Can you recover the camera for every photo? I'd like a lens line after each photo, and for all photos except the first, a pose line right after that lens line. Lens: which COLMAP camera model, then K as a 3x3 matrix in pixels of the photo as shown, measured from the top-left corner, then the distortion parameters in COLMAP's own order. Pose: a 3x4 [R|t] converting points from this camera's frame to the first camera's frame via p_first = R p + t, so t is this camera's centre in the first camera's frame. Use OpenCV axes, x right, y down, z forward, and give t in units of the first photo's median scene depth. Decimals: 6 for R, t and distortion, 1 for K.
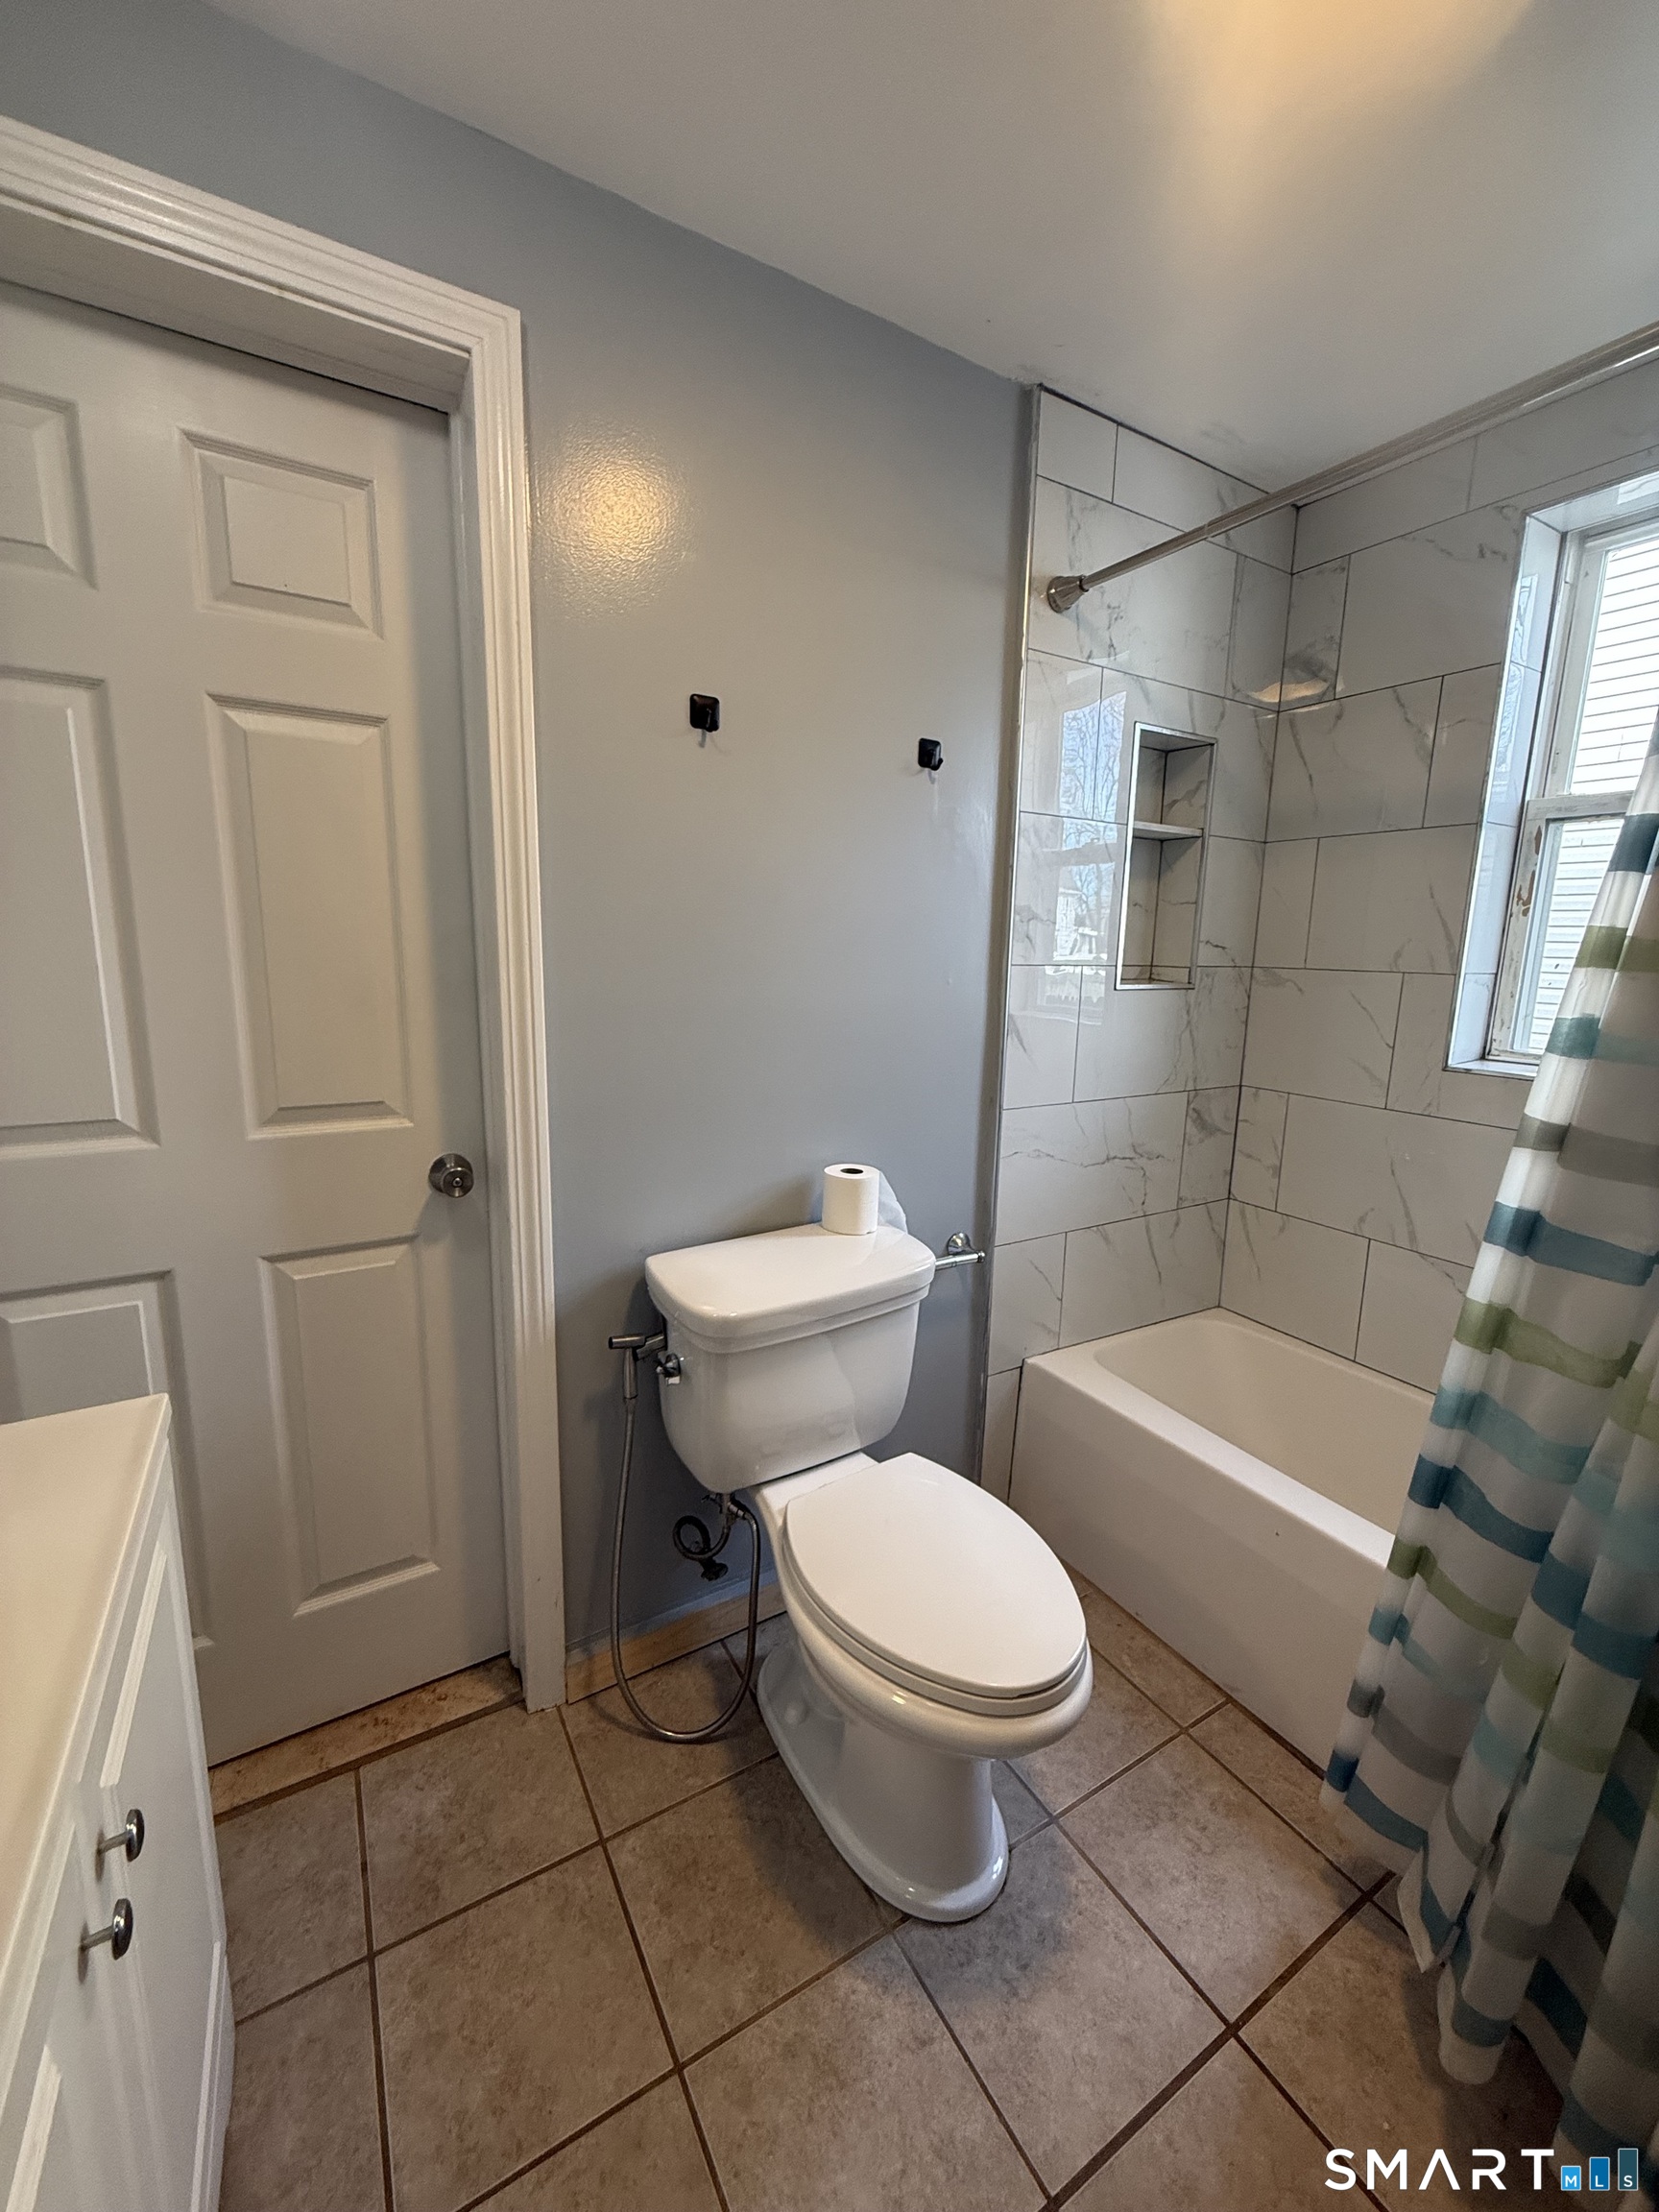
lens RADIAL K [[880.8, 0, 831.1], [0, 880.8, 1098.9], [0, 0, 1]] dist [-0.000021, 0.000993]
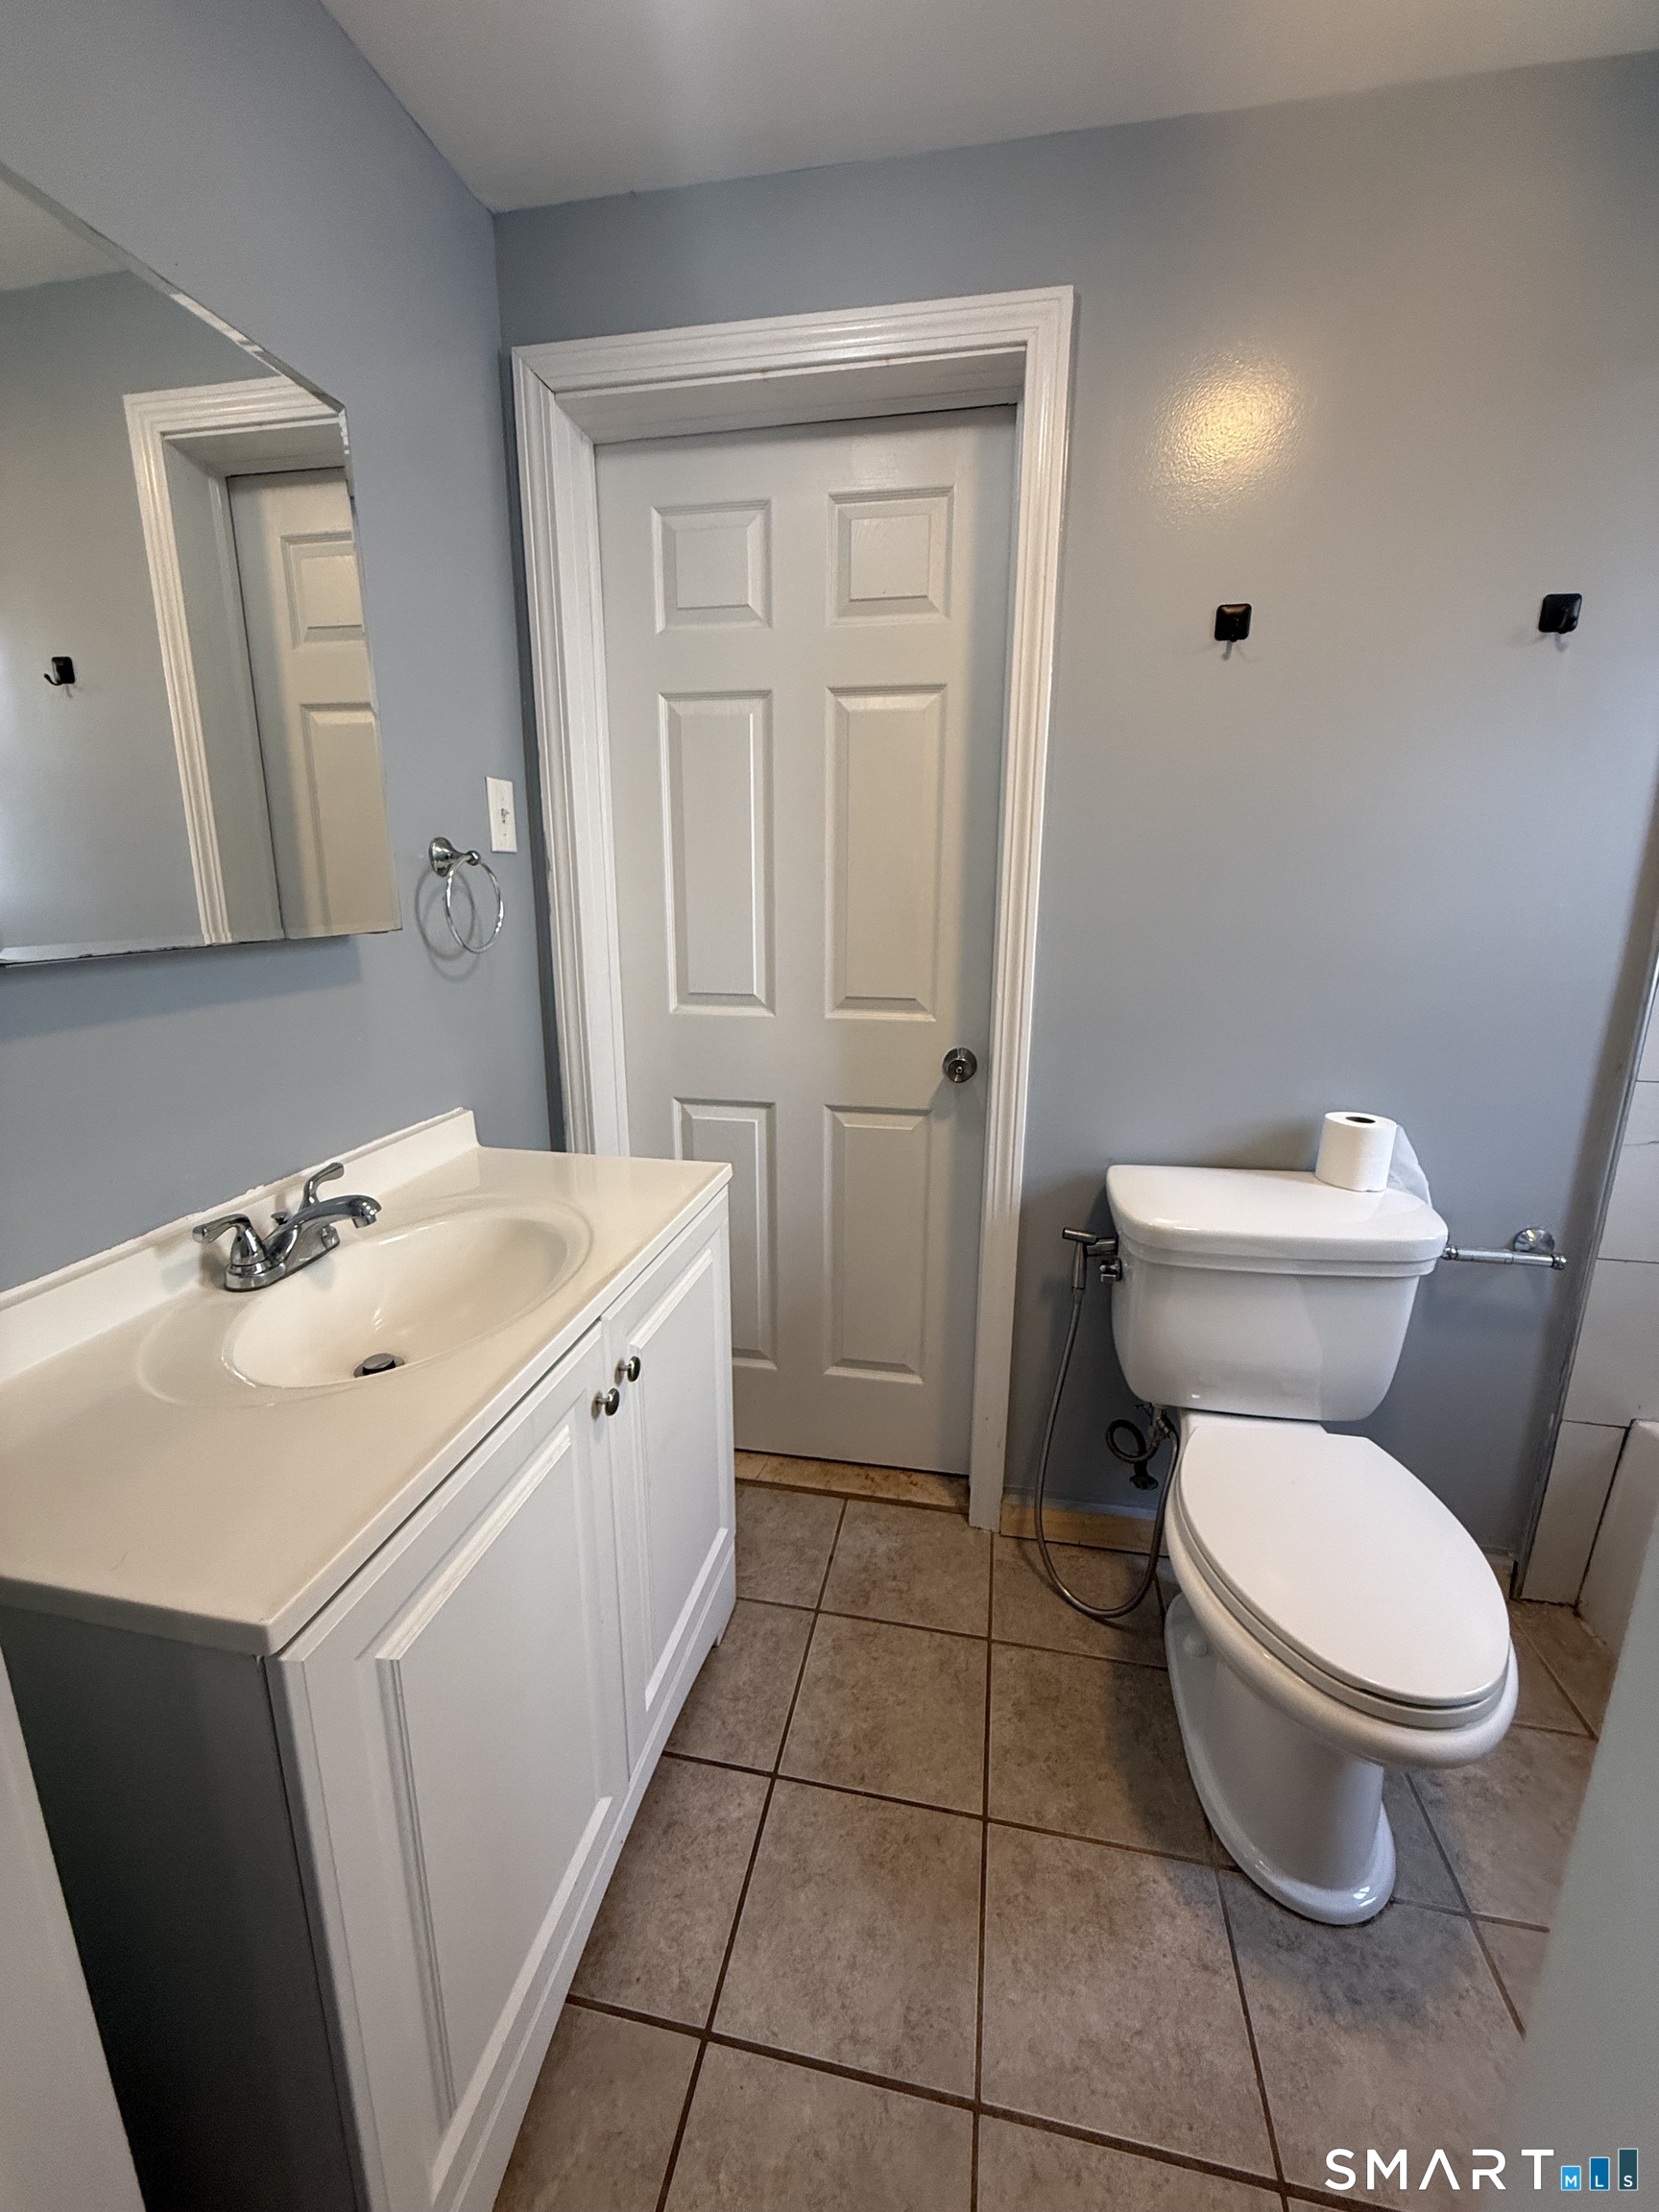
lens RADIAL K [[880.8, 0, 836.0], [0, 880.8, 1098.2], [0, 0, 1]] dist [-0.000021, 0.000993]
pose [[0.747053, 0.133659, -0.651188, 0.241656], [-0.105833, 0.990998, 0.081993, 0.051867], [0.656285, 0.007664, 0.754474, -0.021078]]
